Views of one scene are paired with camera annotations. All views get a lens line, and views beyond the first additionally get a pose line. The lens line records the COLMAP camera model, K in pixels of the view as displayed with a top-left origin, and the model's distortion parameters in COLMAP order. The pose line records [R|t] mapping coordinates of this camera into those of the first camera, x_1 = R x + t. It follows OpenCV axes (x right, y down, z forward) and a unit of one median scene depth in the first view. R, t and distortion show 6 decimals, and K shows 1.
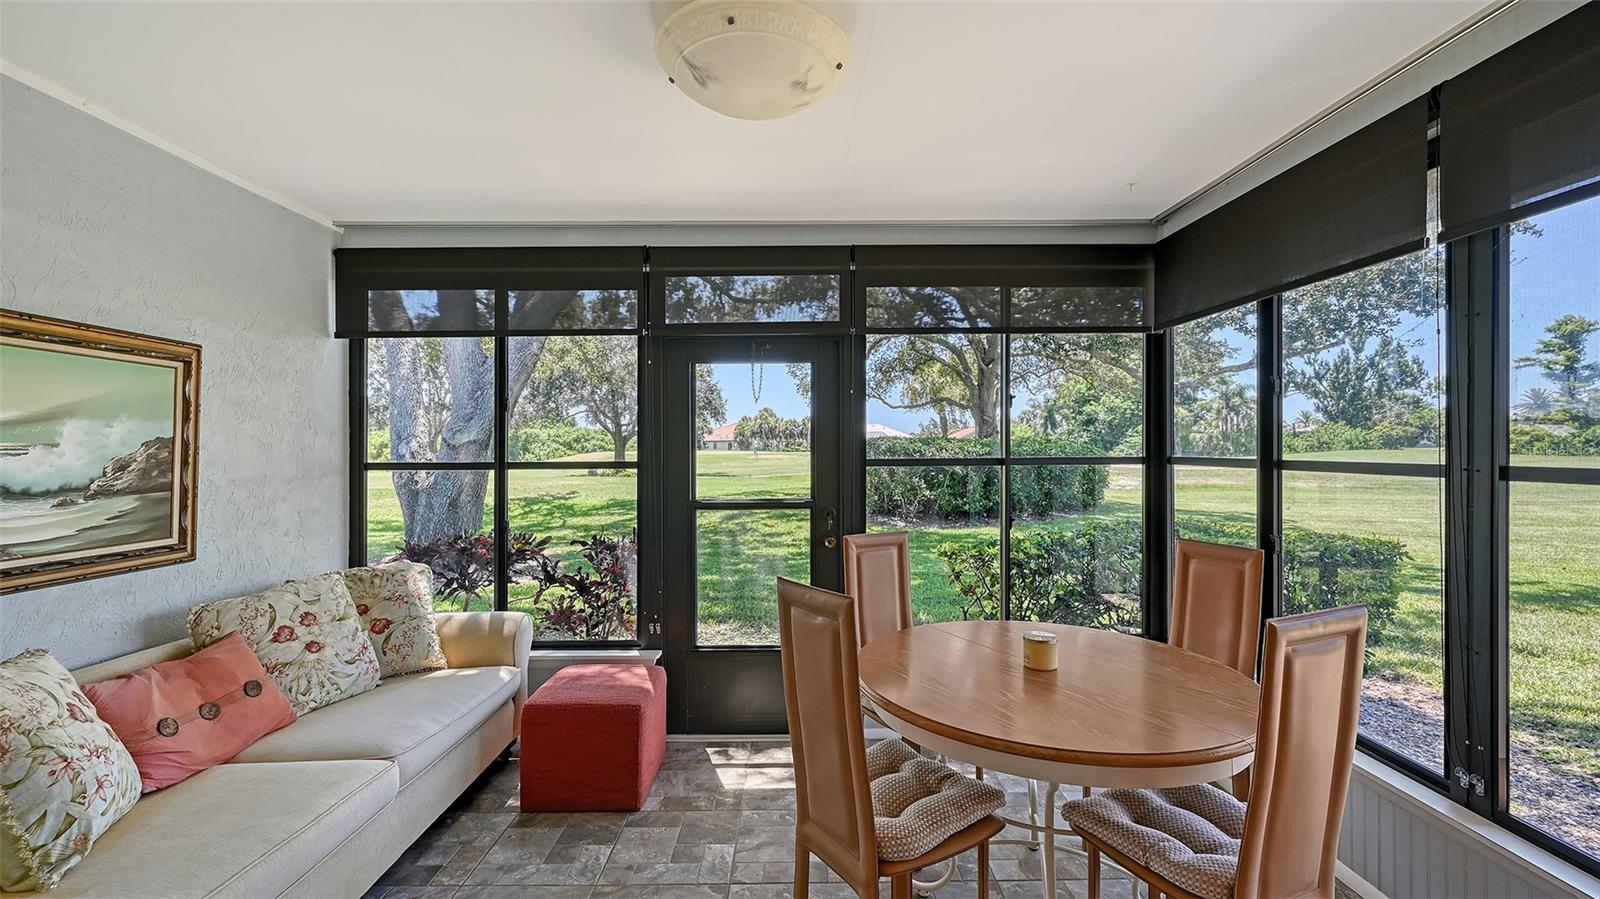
lens RADIAL K [[635.2, 0, 806.9], [0, 635.2, 448.6], [0, 0, 1]] dist [-0.008948, -0.000219]
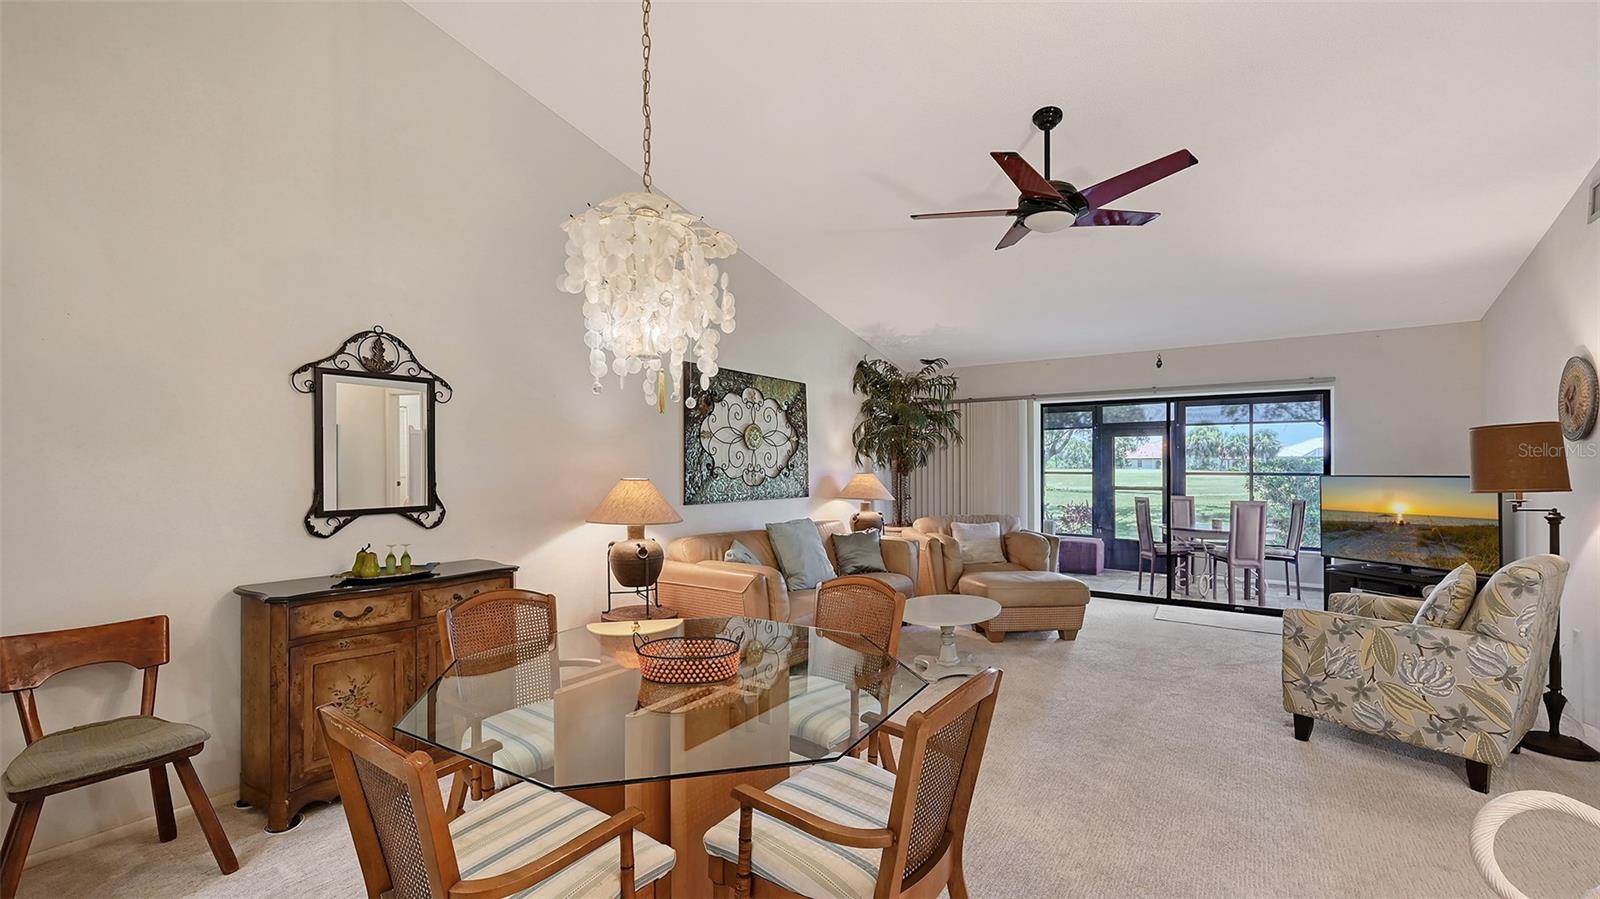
lens RADIAL K [[635.2, 0, 789.8], [0, 635.2, 459.0], [0, 0, 1]] dist [-0.008948, -0.000219]
pose [[0.796000, 0.000202, -0.605297, 0.213308], [-0.006942, 0.999937, -0.008797, -0.002284], [0.605257, 0.011204, 0.795951, -1.191309]]
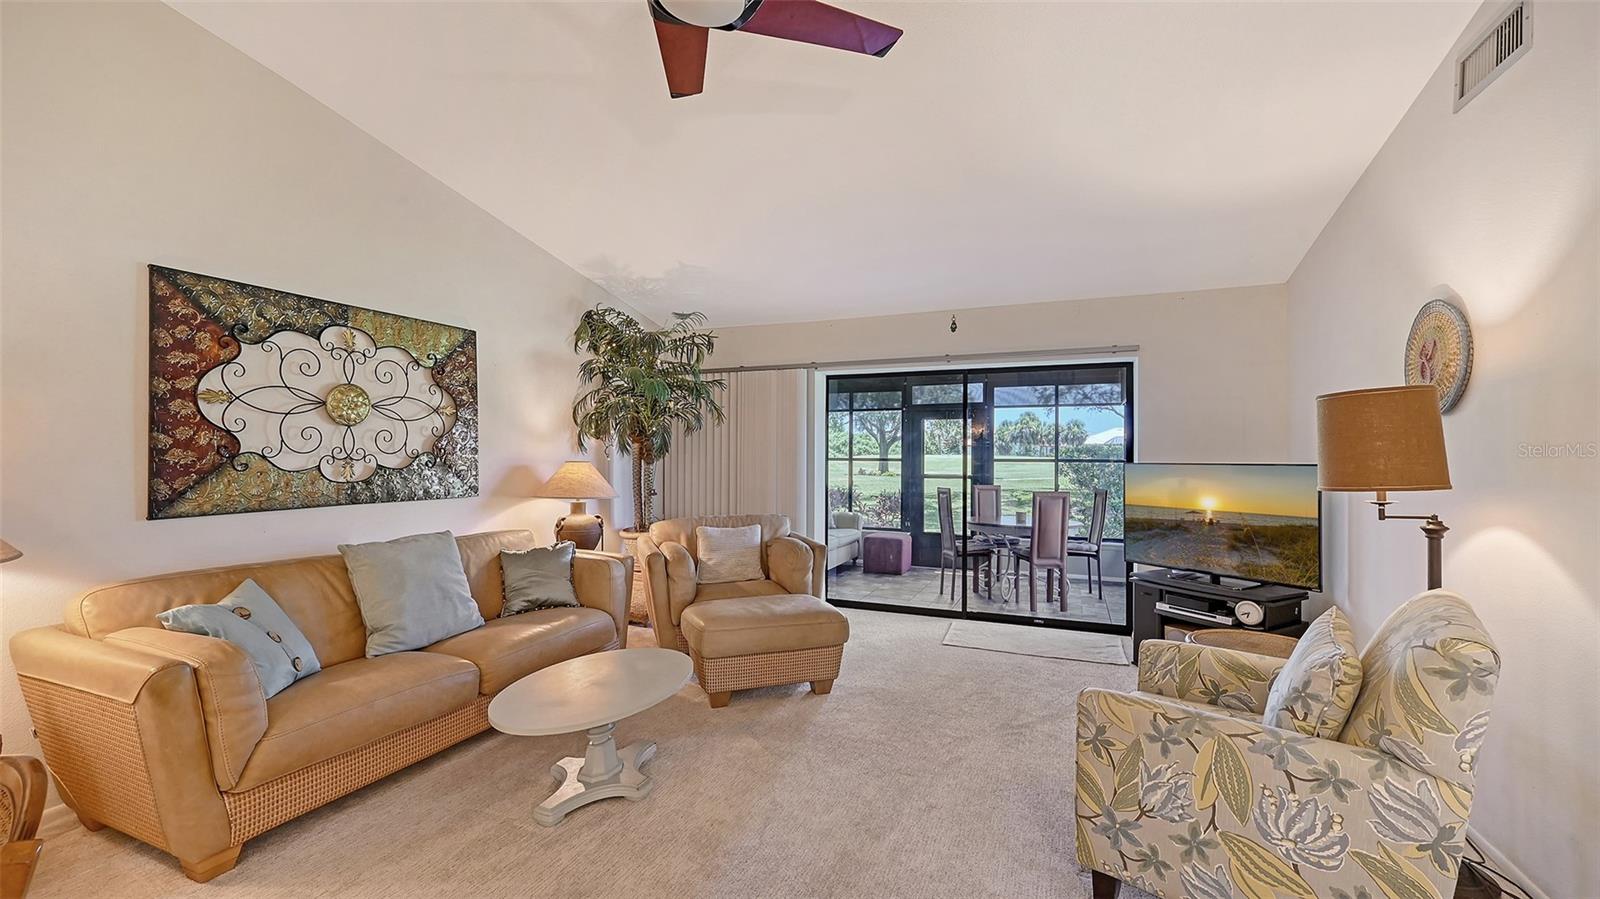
lens RADIAL K [[635.2, 0, 800.9], [0, 635.2, 446.0], [0, 0, 1]] dist [-0.008948, -0.000219]
pose [[0.915595, 0.003805, -0.402083, 0.222495], [-0.008086, 0.999927, -0.008950, -0.002394], [0.402019, 0.011445, 0.915560, -0.858802]]
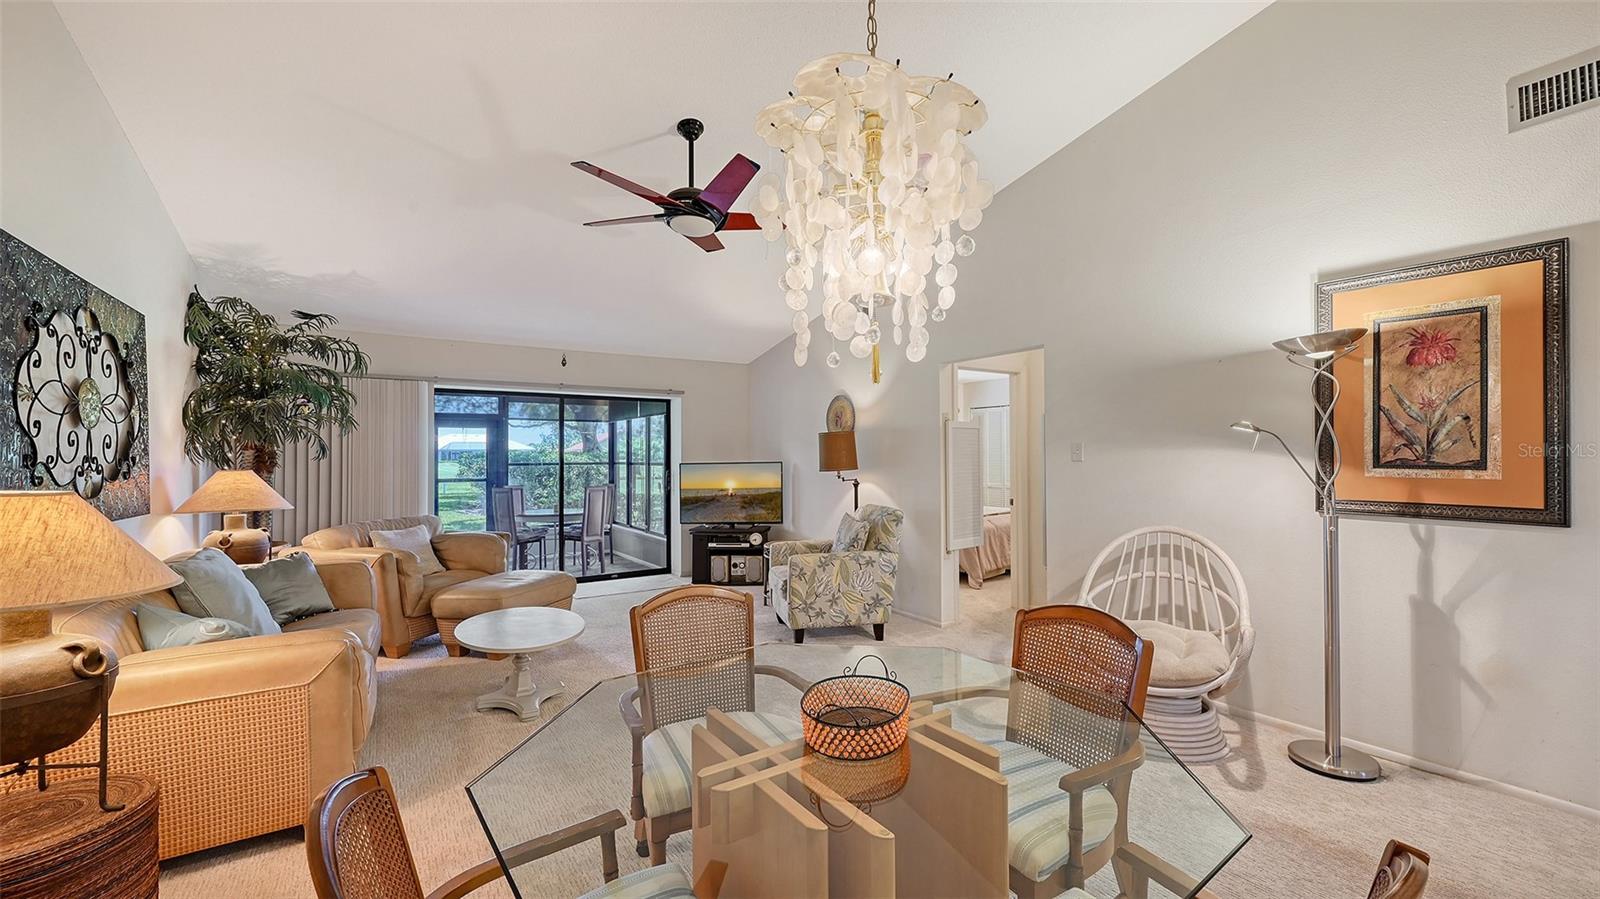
lens RADIAL K [[635.2, 0, 792.5], [0, 635.2, 453.1], [0, 0, 1]] dist [-0.008948, -0.000219]
pose [[0.850223, 0.003414, 0.526411, -0.175805], [0.001499, 0.999959, -0.008906, -0.000349], [-0.526420, 0.008361, 0.850184, -1.156936]]
